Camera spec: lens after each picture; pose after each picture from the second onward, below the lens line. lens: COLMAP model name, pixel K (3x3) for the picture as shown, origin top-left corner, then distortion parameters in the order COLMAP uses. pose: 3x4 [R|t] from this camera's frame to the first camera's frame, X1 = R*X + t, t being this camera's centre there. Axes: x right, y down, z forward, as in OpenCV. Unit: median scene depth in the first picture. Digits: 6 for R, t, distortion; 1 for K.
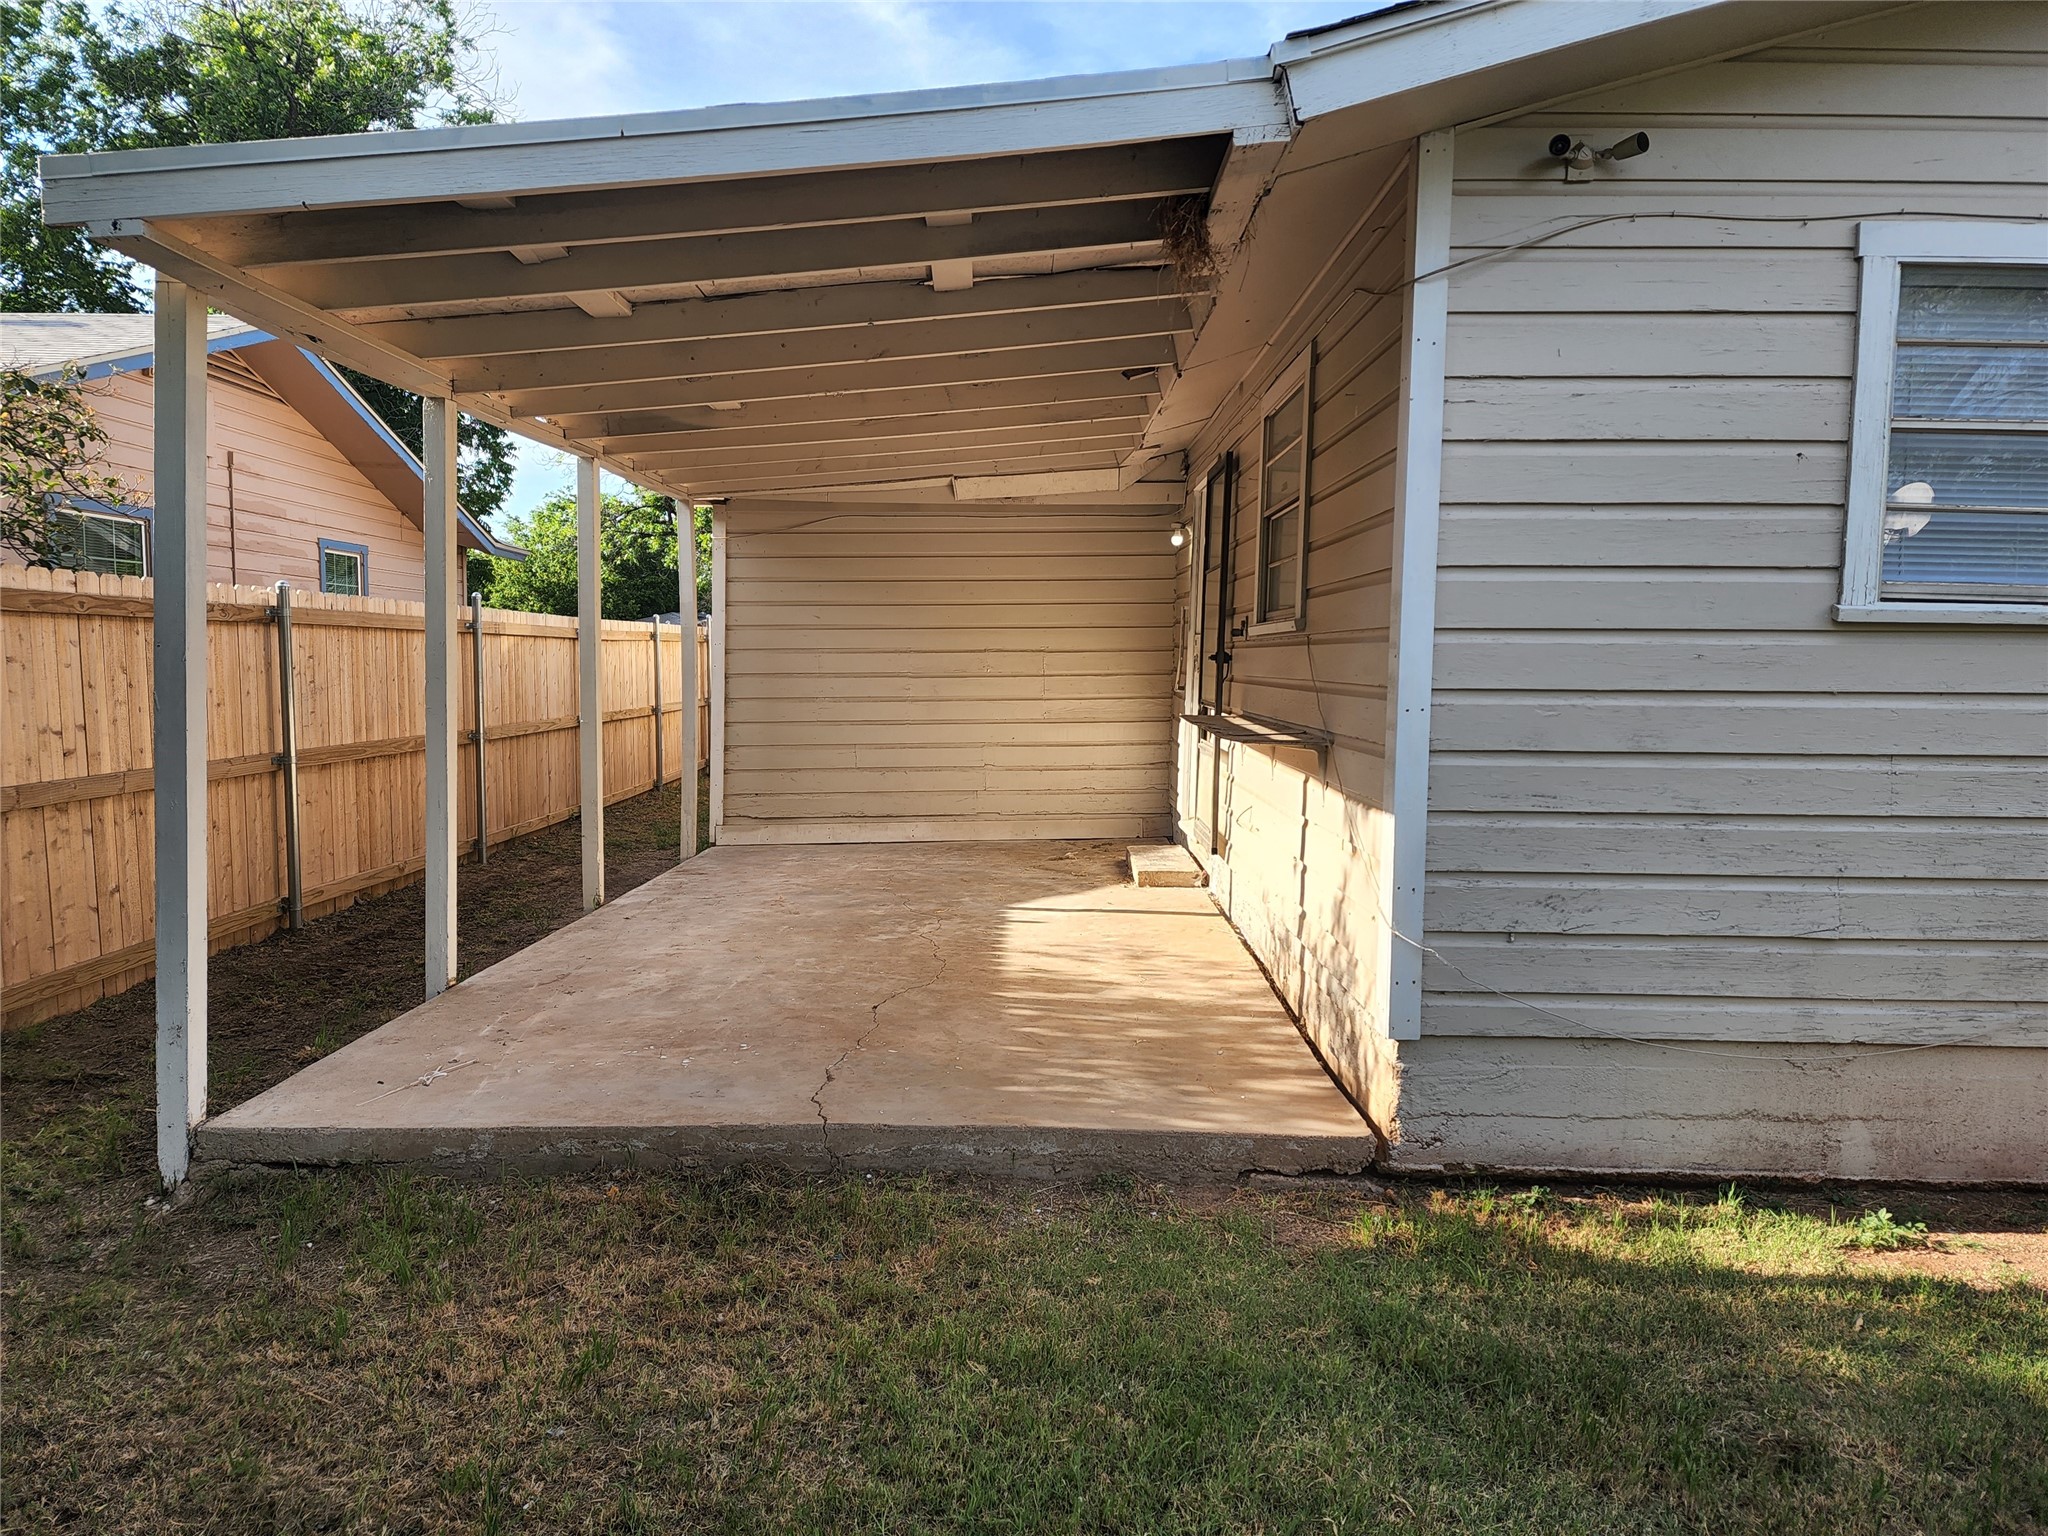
lens RADIAL K [[1381.7, 0, 1028.4], [0, 1381.7, 764.3], [0, 0, 1]] dist [0.081571, -0.071383]
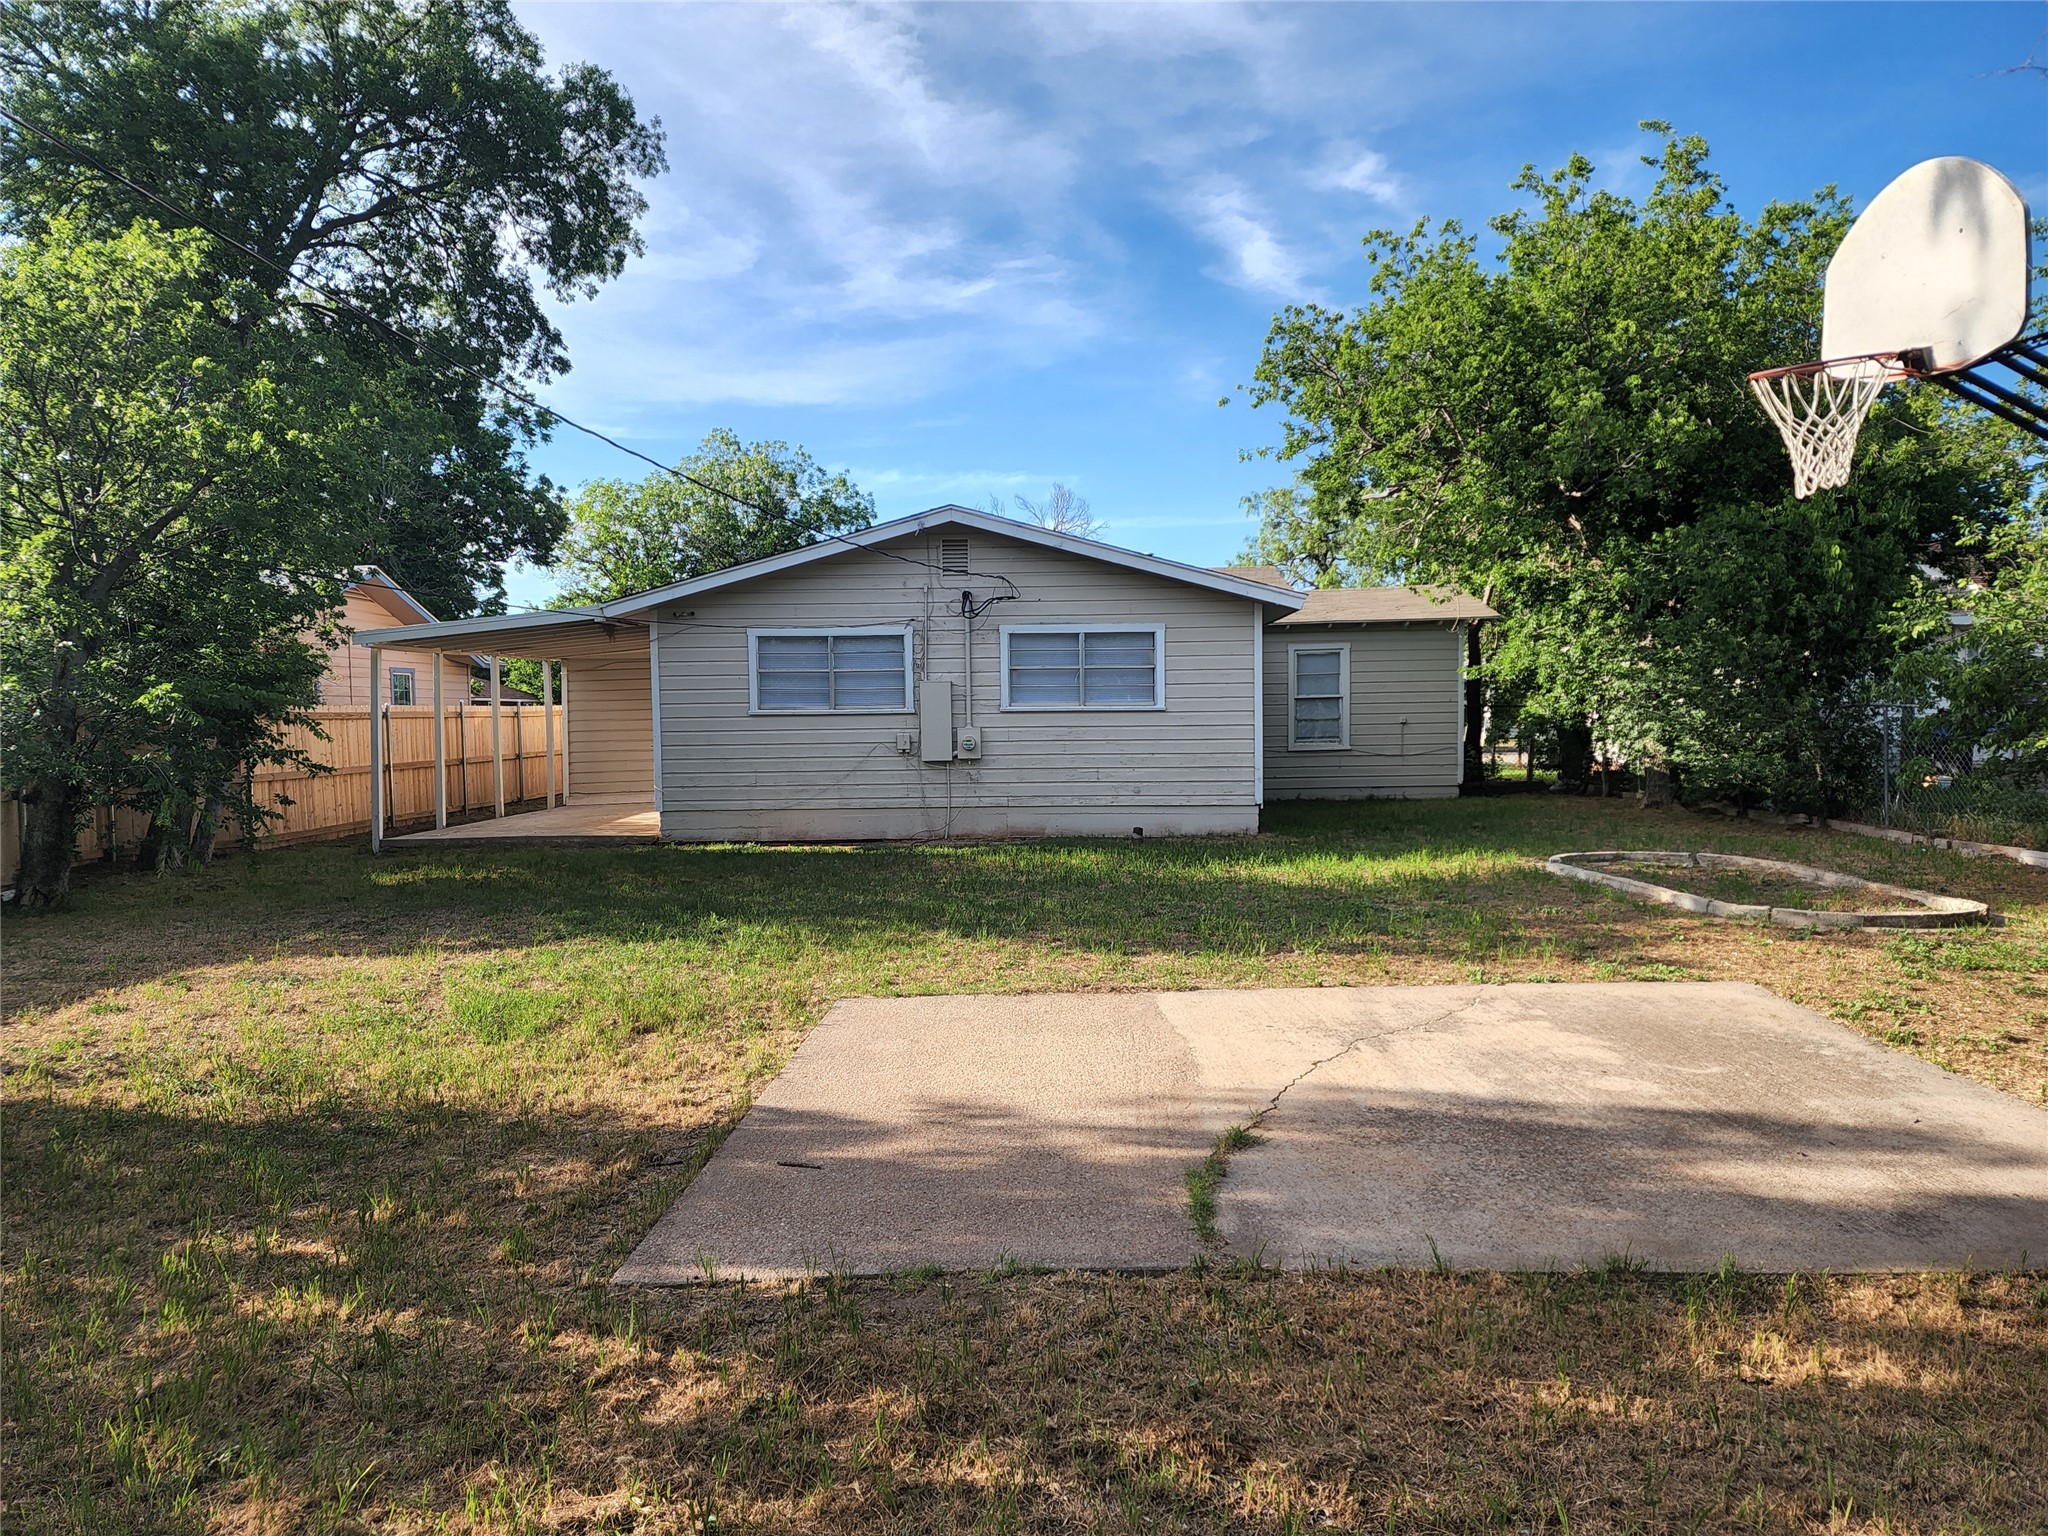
lens RADIAL K [[1381.7, 0, 1028.4], [0, 1381.7, 764.3], [0, 0, 1]] dist [0.081571, -0.071383]
pose [[0.999355, -0.032317, -0.015645, 0.804888], [0.031822, 0.999014, -0.030949, 0.116903], [0.016629, 0.030431, 0.999399, -1.800489]]
